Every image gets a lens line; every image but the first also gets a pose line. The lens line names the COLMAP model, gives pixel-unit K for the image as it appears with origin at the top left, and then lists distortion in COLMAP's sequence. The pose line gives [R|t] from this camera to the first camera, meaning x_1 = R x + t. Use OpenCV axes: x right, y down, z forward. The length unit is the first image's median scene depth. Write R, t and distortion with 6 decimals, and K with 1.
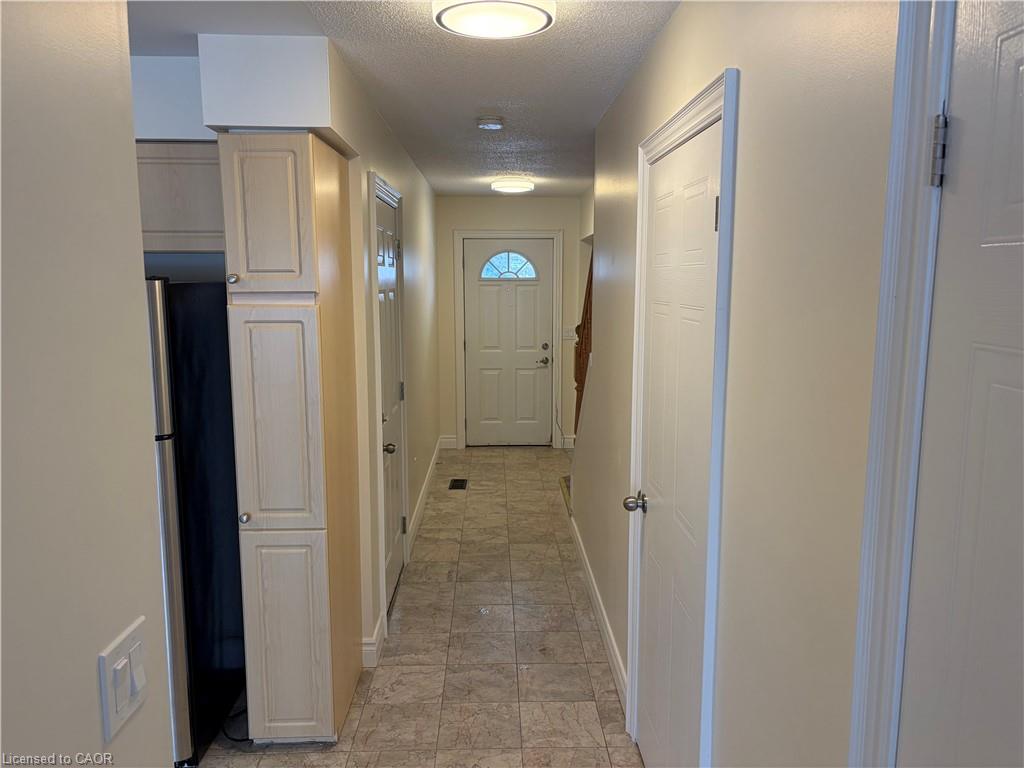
lens RADIAL K [[769.2, 0, 512.8], [0, 769.2, 383.7], [0, 0, 1]] dist [0.031808, -0.018203]
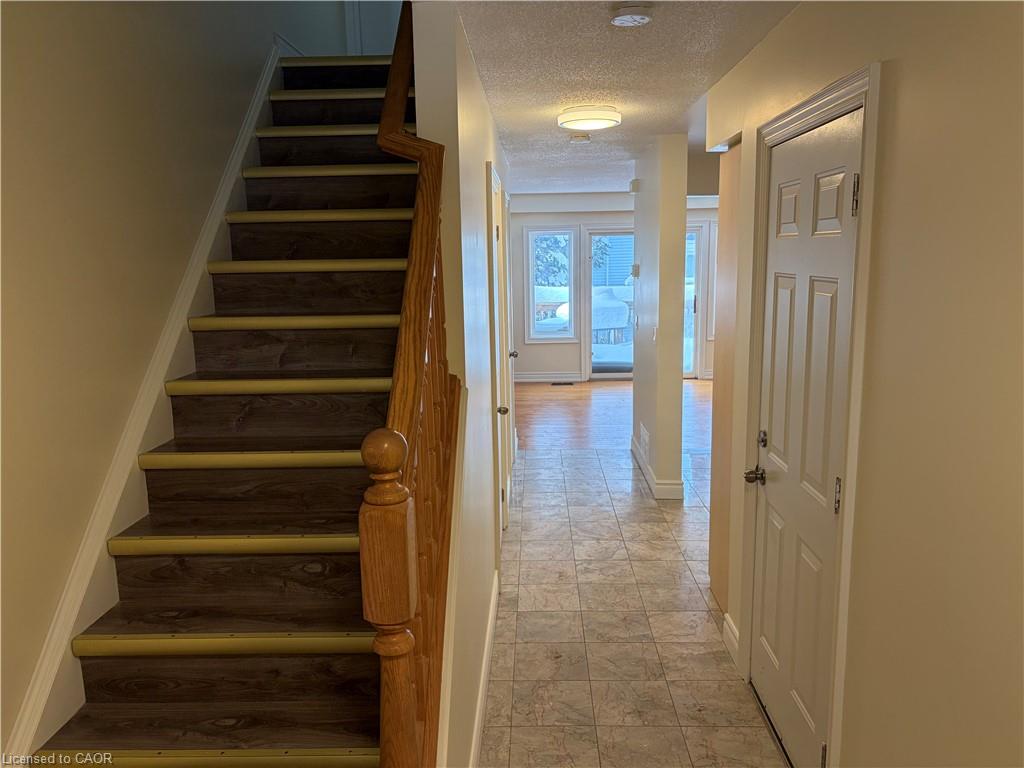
lens RADIAL K [[769.2, 0, 509.0], [0, 769.2, 384.9], [0, 0, 1]] dist [0.031808, -0.018203]
pose [[-0.997940, 0.005756, 0.063901, 0.038398], [0.025147, 0.951371, 0.307018, -0.275013], [-0.059026, 0.307993, -0.949556, 1.899823]]
